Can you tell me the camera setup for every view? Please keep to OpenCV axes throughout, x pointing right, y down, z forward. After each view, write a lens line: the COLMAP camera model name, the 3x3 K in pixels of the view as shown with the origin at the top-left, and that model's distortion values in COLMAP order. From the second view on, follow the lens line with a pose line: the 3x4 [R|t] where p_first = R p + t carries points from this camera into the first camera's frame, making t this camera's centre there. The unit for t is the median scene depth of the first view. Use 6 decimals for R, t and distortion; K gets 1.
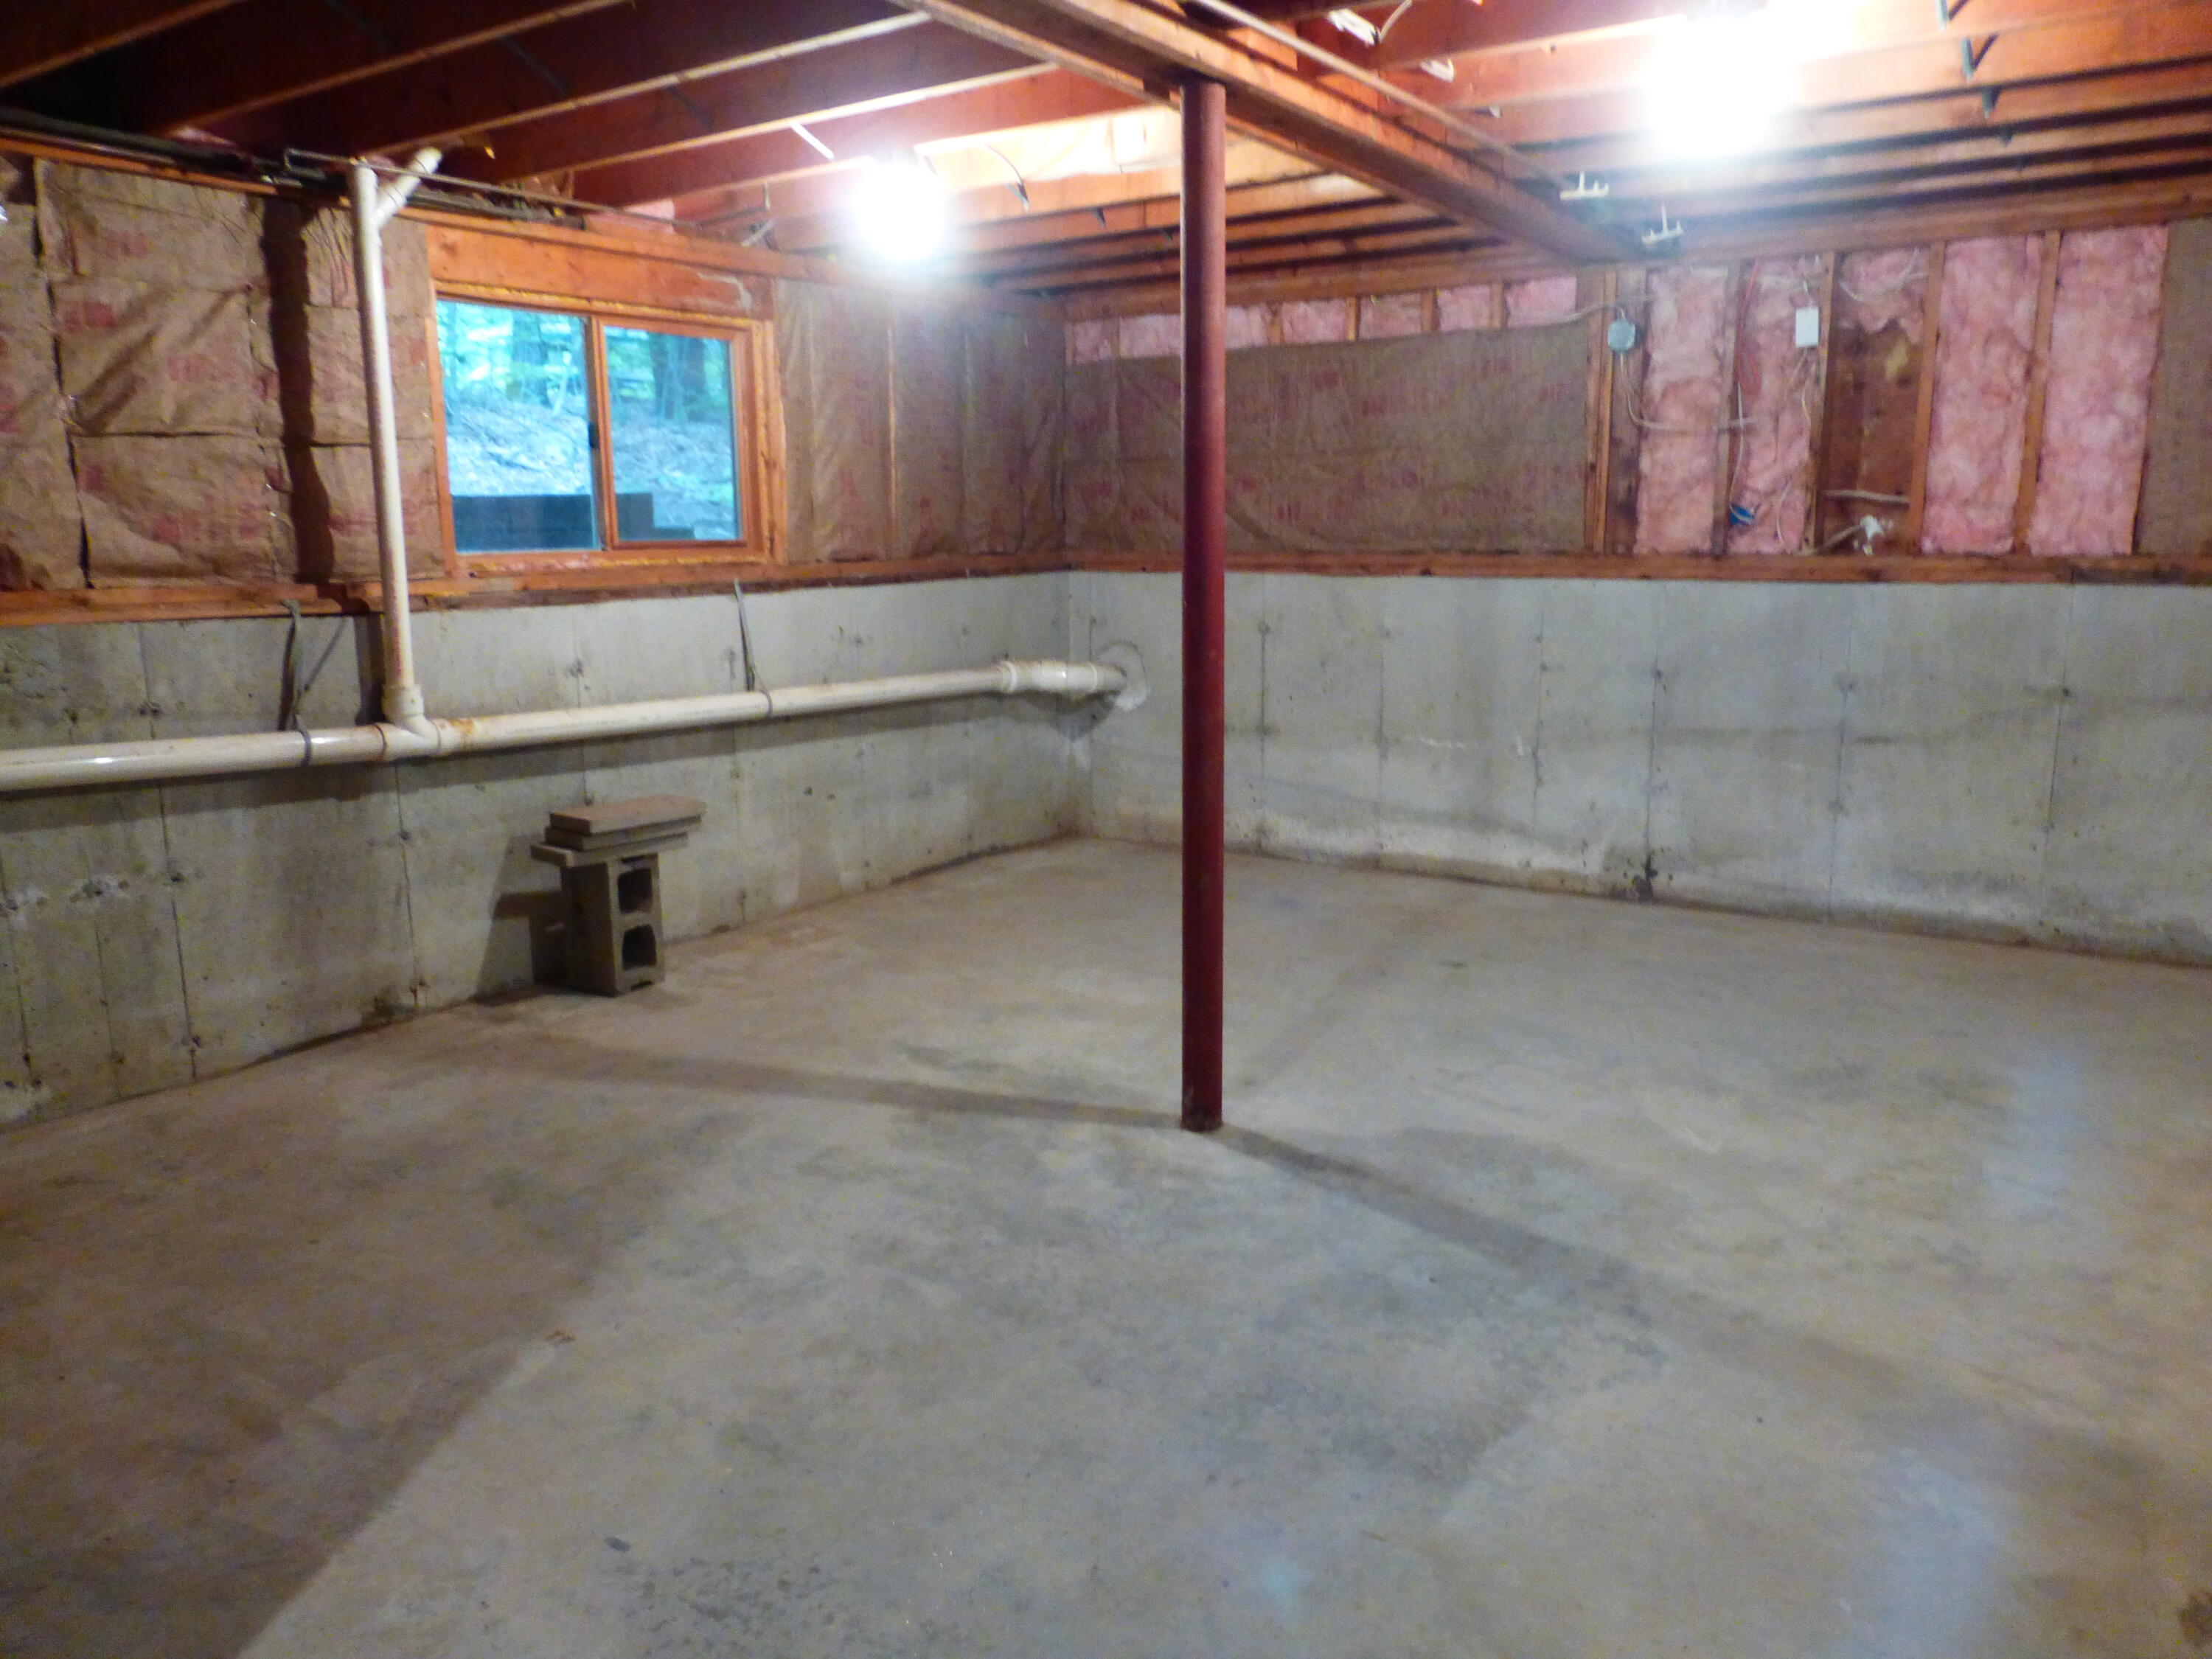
lens RADIAL K [[1594.1, 0, 1106.0], [0, 1594.1, 829.5], [0, 0, 1]] dist [-0.064792, 0.045033]
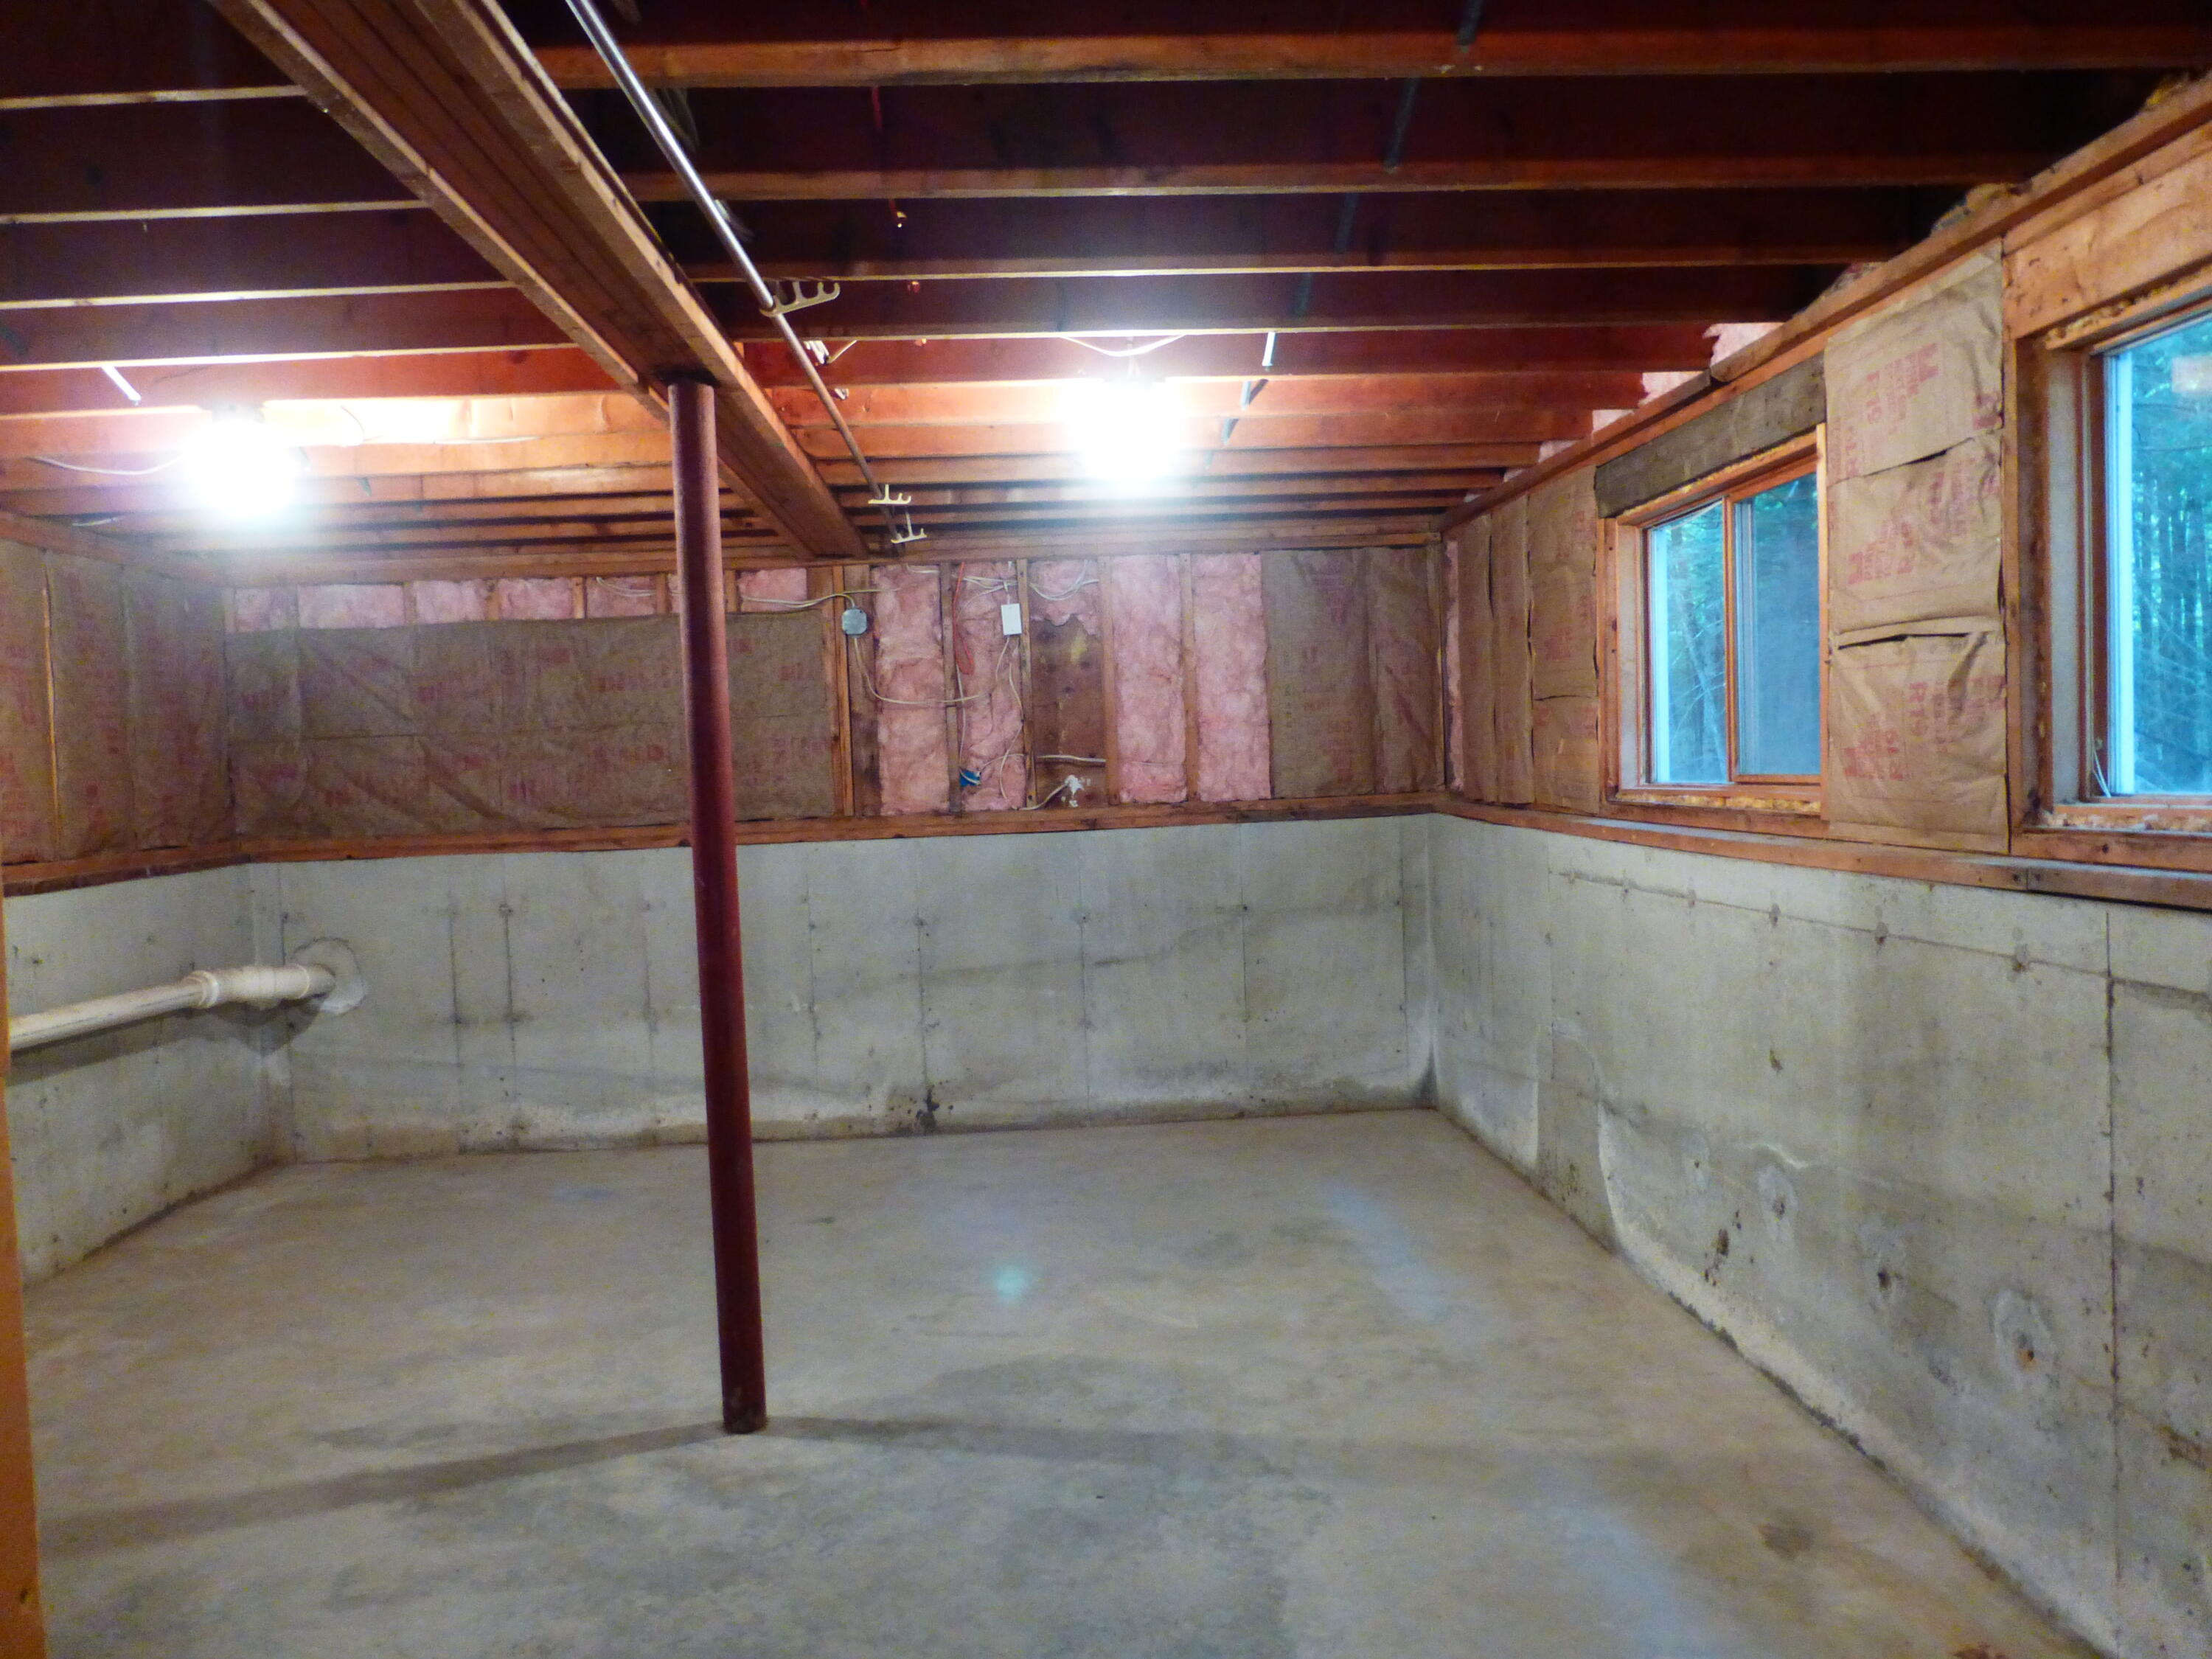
lens RADIAL K [[1583.1, 0, 1106.0], [0, 1583.1, 829.5], [0, 0, 1]] dist [-0.064989, 0.051770]
pose [[0.797535, -0.043950, 0.601669, -0.209746], [0.142736, 0.982772, -0.117413, -0.015235], [-0.586143, 0.179521, 0.790069, 0.048905]]
